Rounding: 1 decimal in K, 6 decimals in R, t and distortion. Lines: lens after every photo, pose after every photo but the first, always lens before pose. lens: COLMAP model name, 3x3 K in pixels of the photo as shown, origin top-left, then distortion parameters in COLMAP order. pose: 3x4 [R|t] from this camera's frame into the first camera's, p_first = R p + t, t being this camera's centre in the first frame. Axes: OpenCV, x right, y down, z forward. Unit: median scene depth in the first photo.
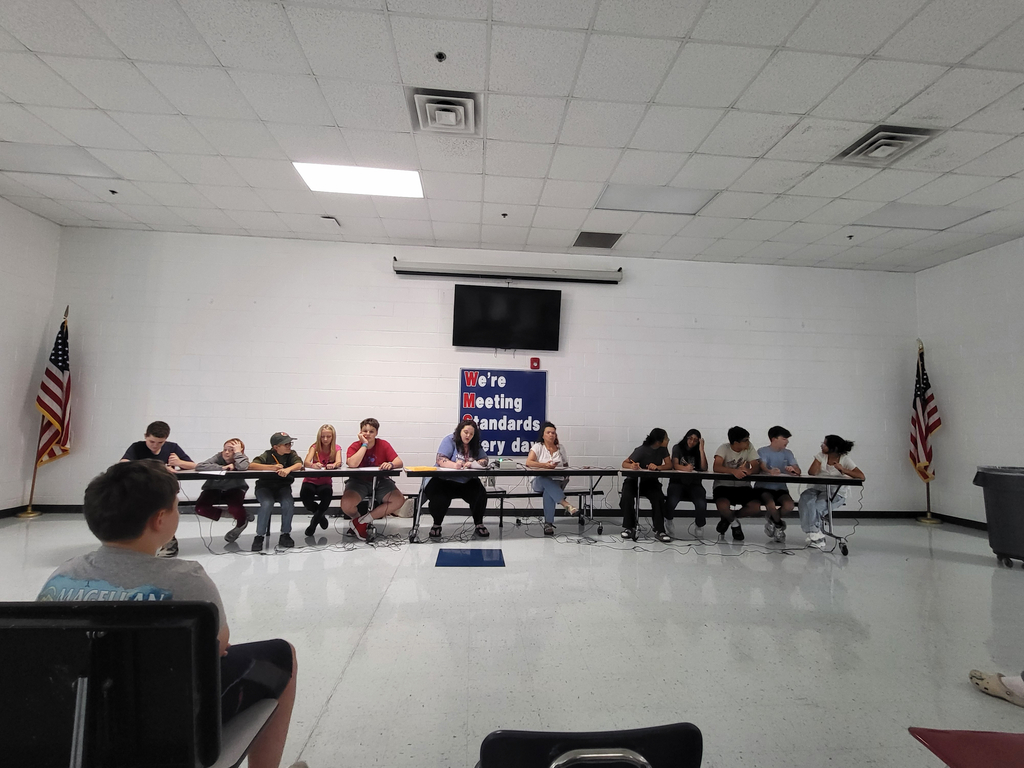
lens RADIAL K [[455.8, 0, 517.9], [0, 455.8, 385.3], [0, 0, 1]] dist [0.005491, 0.000082]
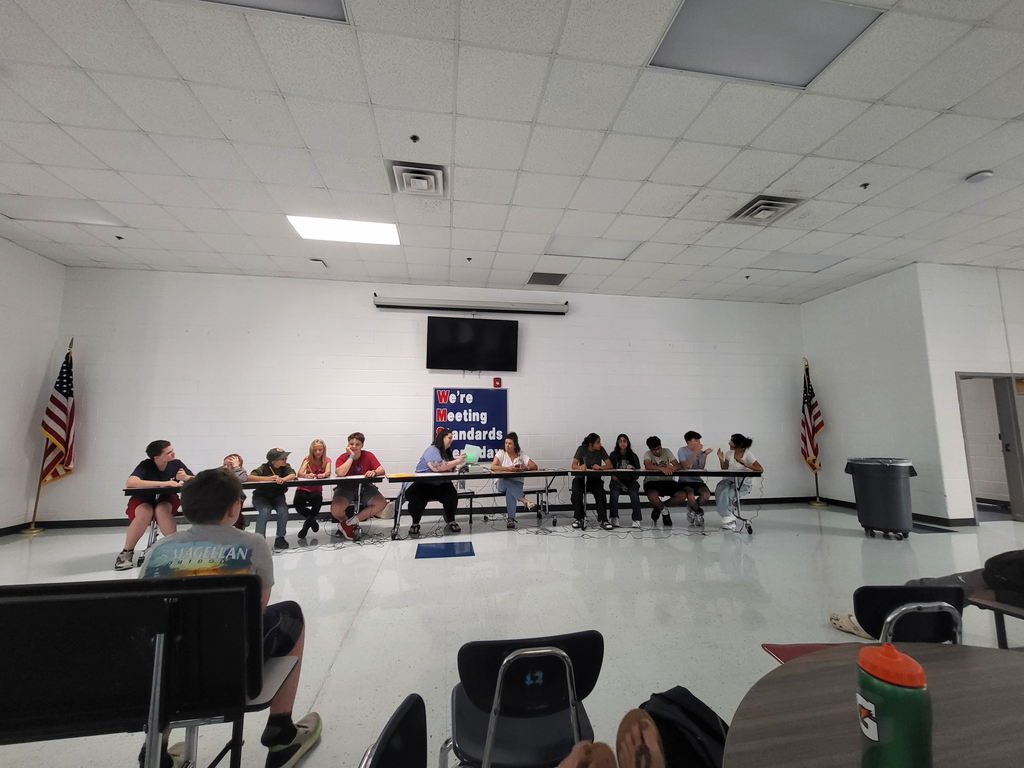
lens RADIAL K [[450.5, 0, 517.2], [0, 450.5, 379.1], [0, 0, 1]] dist [0.008274, -0.000427]
pose [[0.997424, -0.018803, 0.069221, 0.008726], [0.021032, 0.999279, -0.031619, -0.019988], [-0.068576, 0.032993, 0.997100, -0.177653]]
